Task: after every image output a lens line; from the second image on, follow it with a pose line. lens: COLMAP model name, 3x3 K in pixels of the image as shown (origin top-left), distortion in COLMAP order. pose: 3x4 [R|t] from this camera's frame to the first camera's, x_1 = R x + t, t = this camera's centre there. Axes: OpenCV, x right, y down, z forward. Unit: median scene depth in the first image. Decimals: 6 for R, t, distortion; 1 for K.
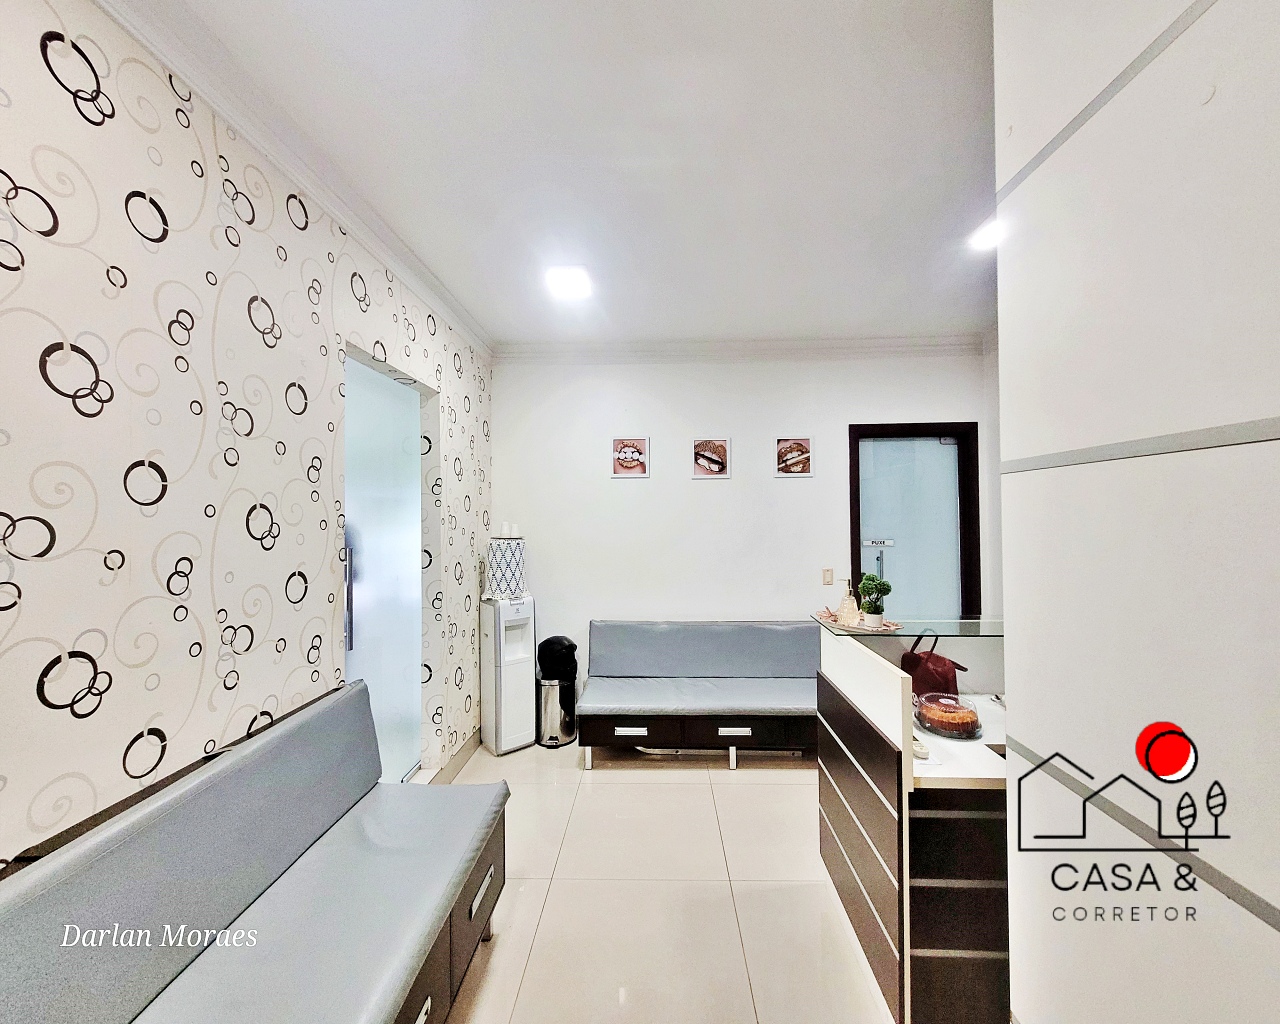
lens RADIAL K [[478.1, 0, 598.2], [0, 478.1, 510.4], [0, 0, 1]] dist [-0.000401, -0.000004]
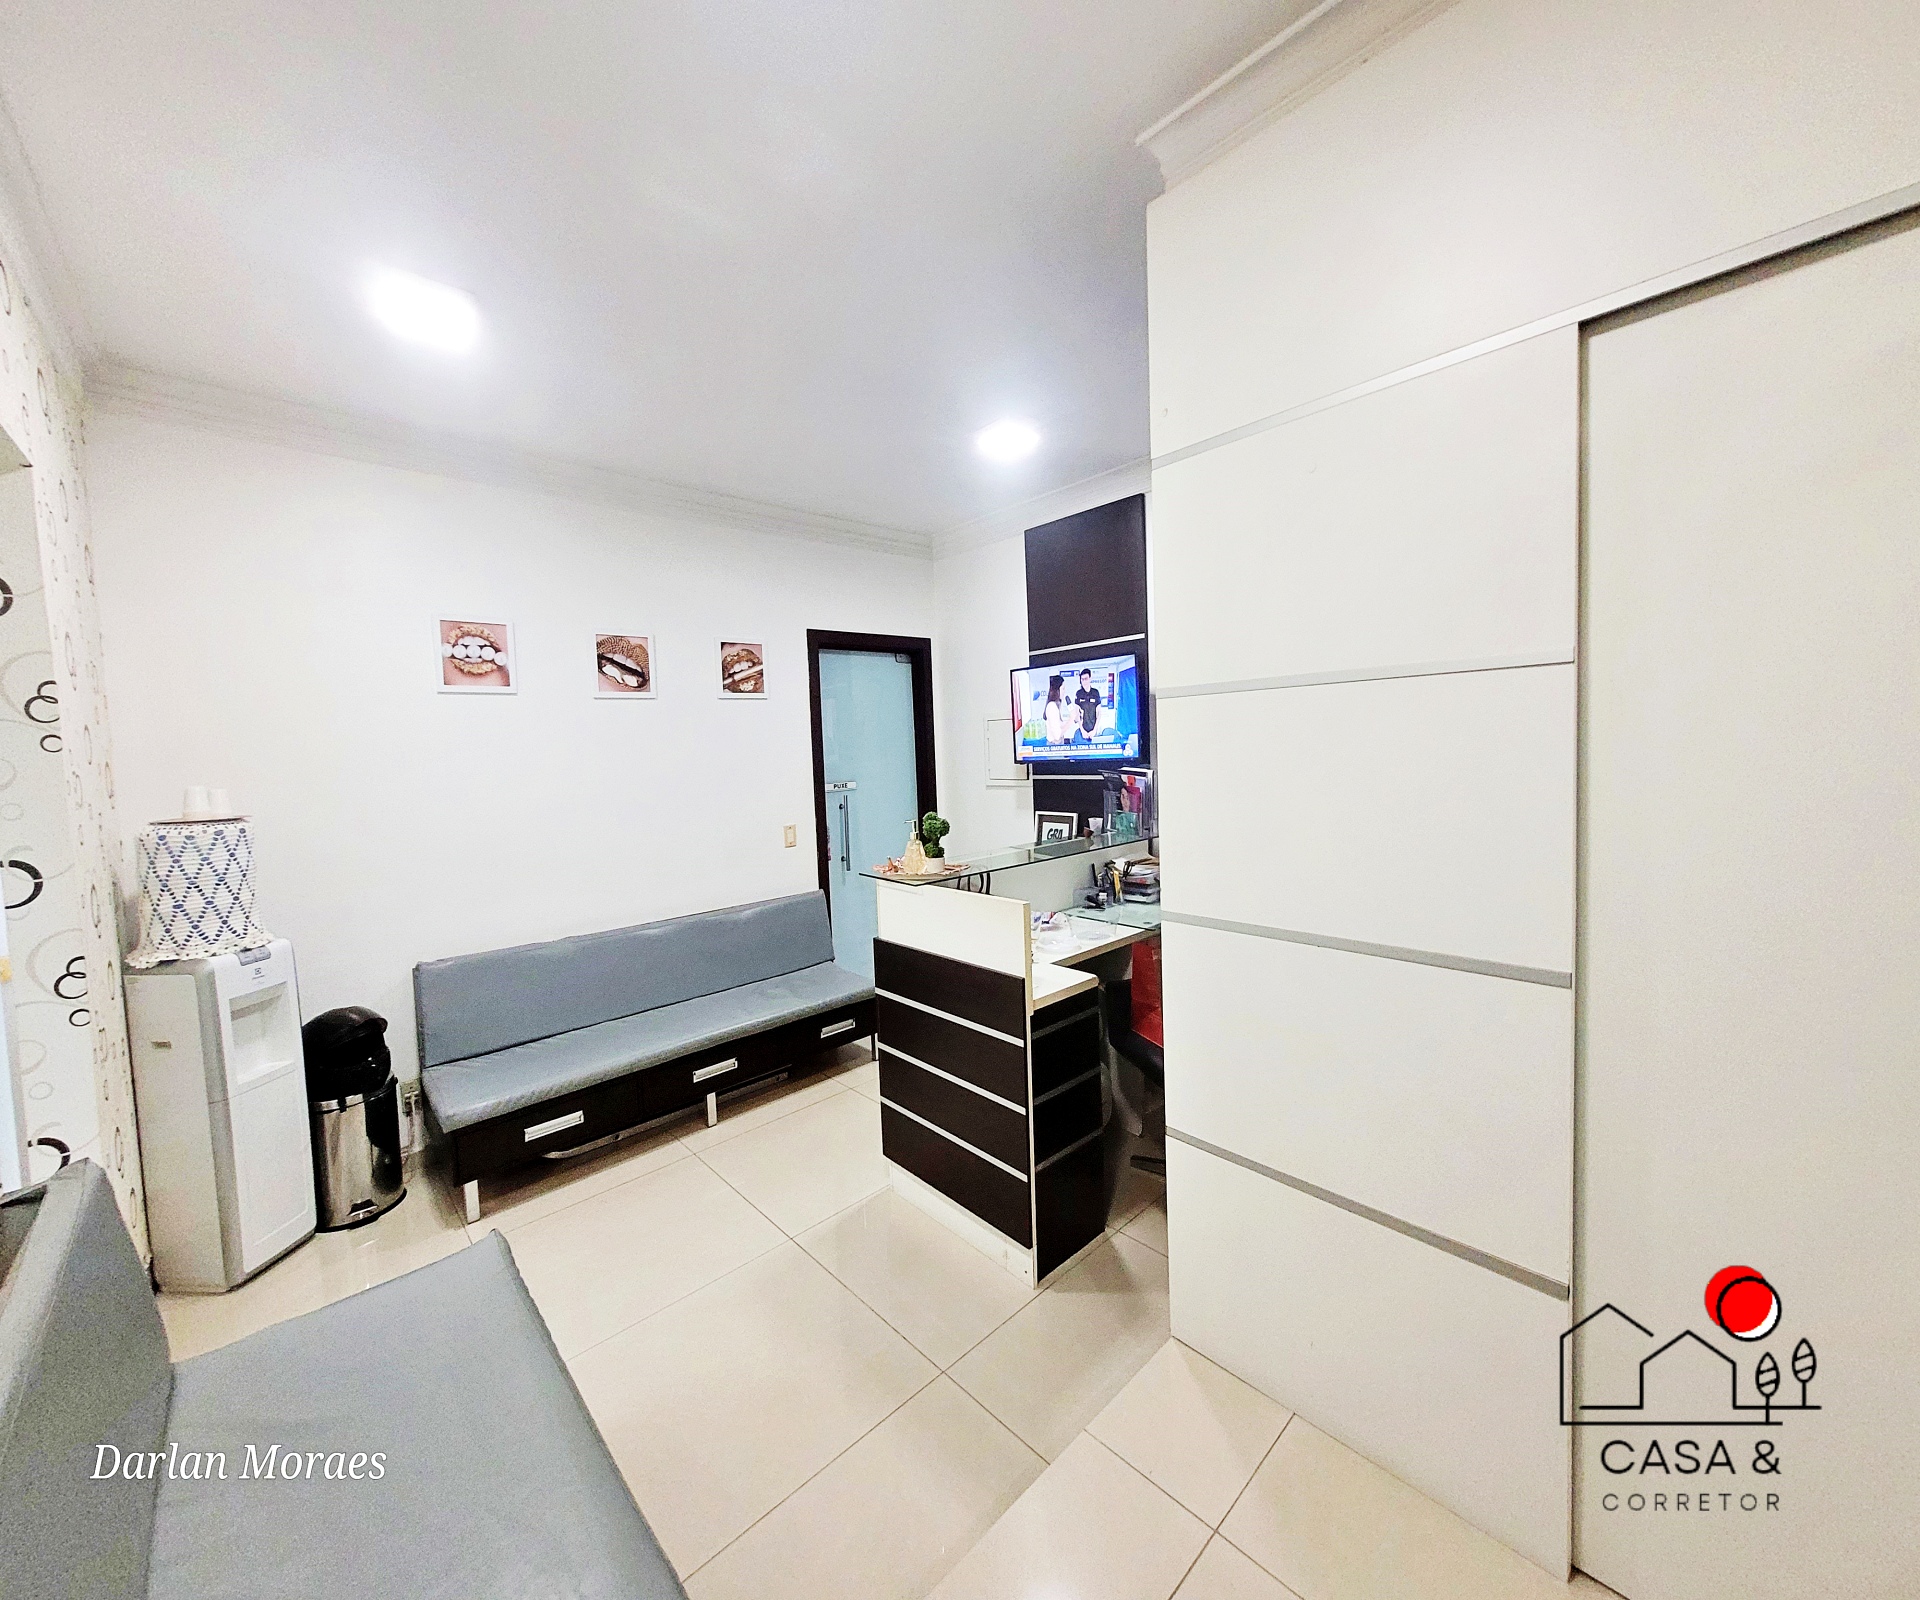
lens RADIAL K [[748.1, 0, 962.5], [0, 748.1, 789.1], [0, 0, 1]] dist [0.000011, -0.000460]
pose [[0.710982, -0.062671, 0.700412, -0.146915], [0.026989, 0.997719, 0.061876, 0.003139], [-0.702692, -0.025090, 0.711051, -0.001303]]
